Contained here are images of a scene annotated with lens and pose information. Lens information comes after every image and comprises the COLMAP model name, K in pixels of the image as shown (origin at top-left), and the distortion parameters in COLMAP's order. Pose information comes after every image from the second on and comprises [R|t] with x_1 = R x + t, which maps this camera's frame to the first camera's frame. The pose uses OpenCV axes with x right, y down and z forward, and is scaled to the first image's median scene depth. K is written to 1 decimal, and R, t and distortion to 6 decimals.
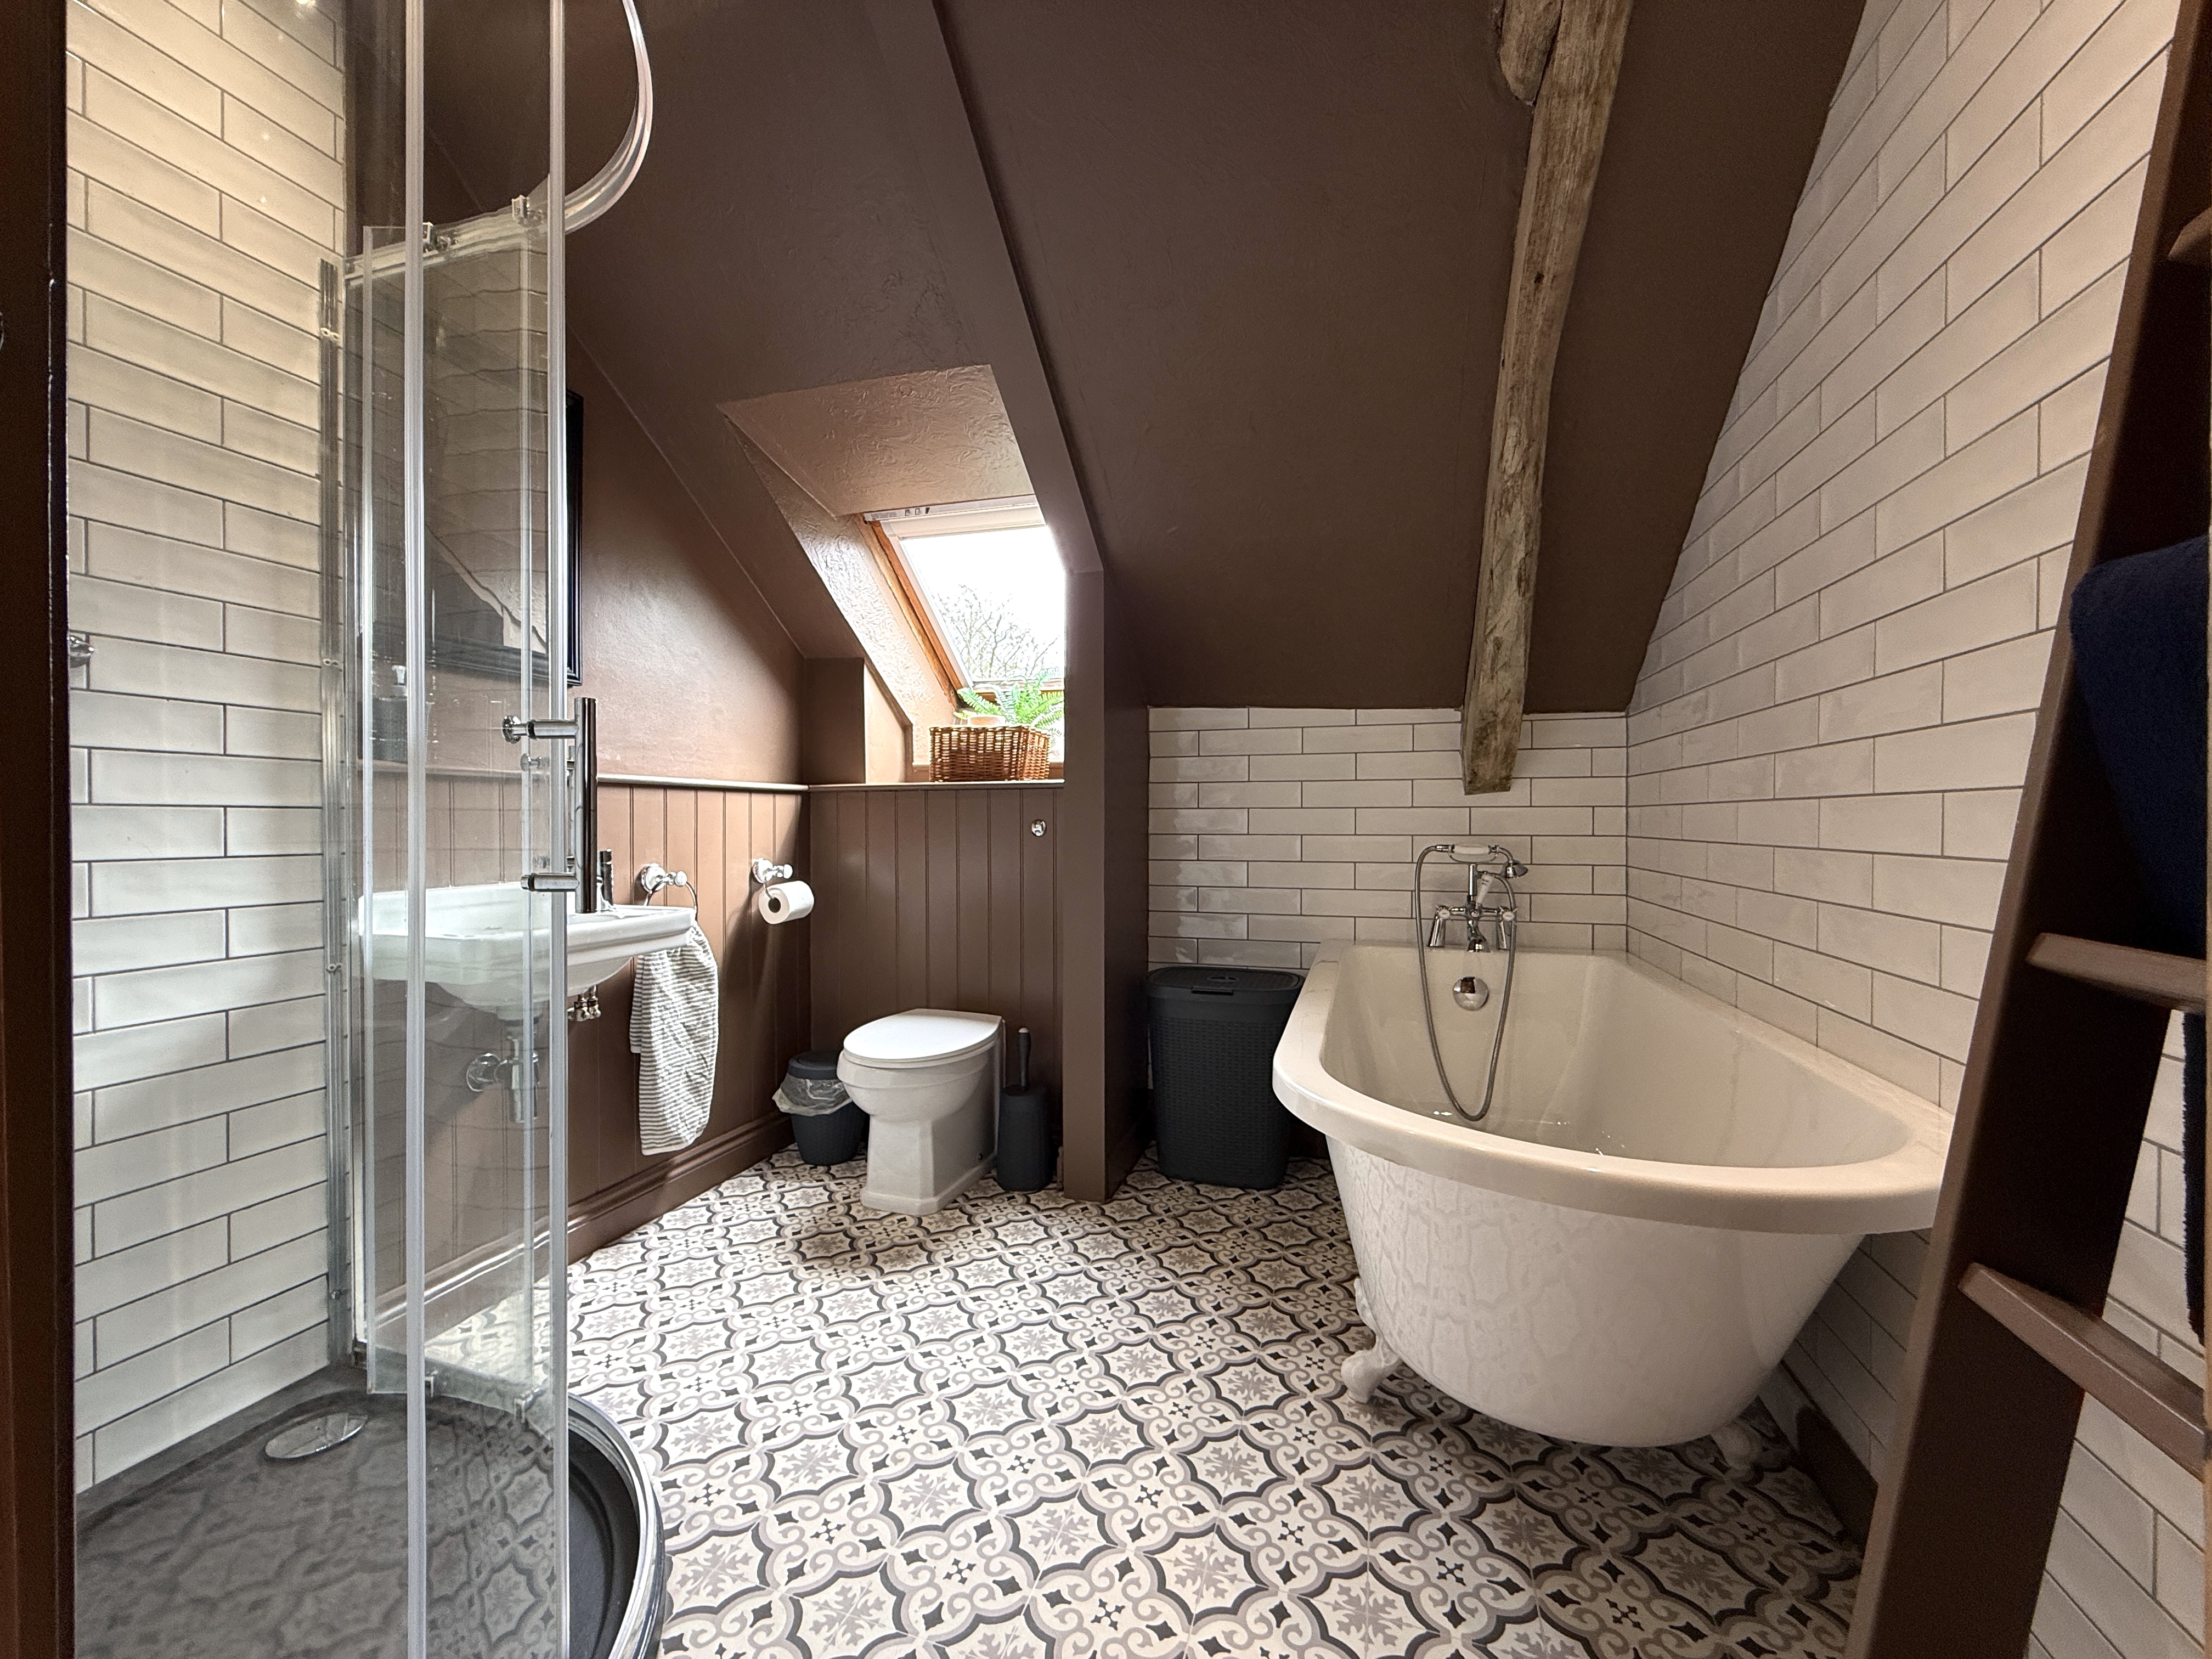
lens RADIAL K [[892.5, 0, 1111.8], [0, 892.5, 825.3], [0, 0, 1]] dist [0.006873, -0.000042]
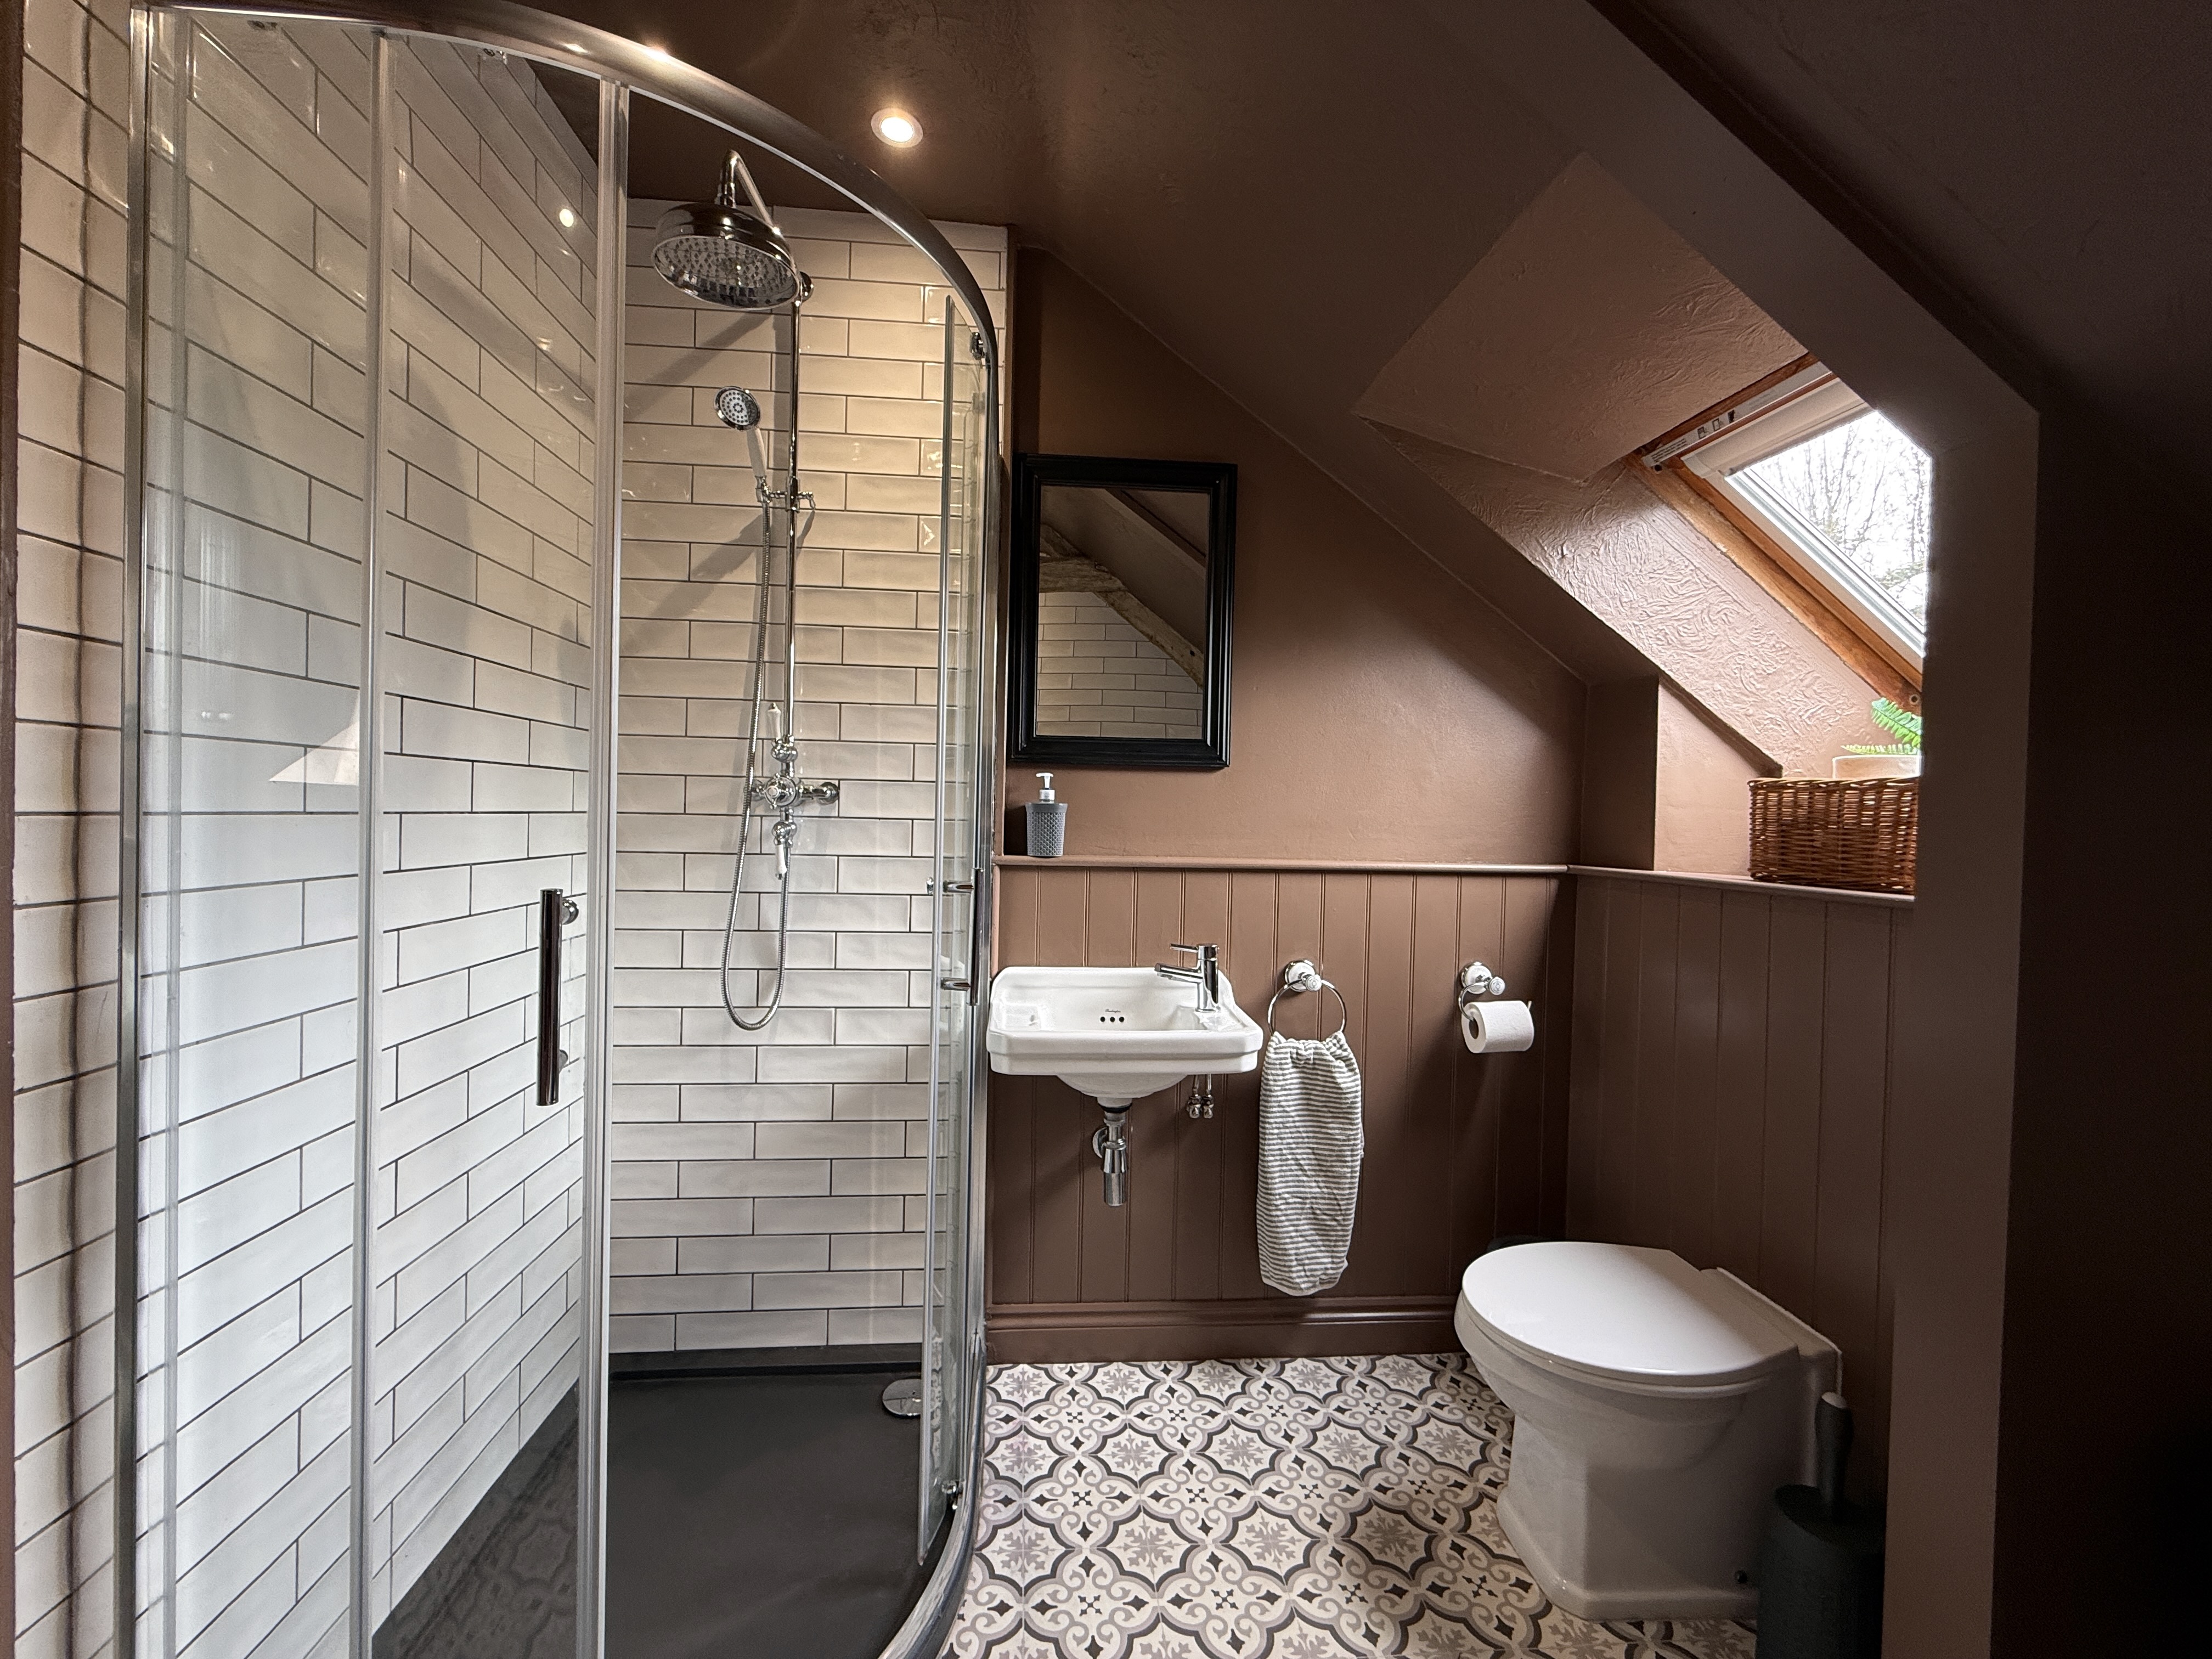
lens RADIAL K [[892.5, 0, 1111.8], [0, 892.5, 825.3], [0, 0, 1]] dist [0.006873, -0.000042]
pose [[0.378887, 0.027402, -0.925037, 0.217792], [-0.028076, 0.999442, 0.018107, -0.094189], [0.925017, 0.019111, 0.379445, 0.460375]]
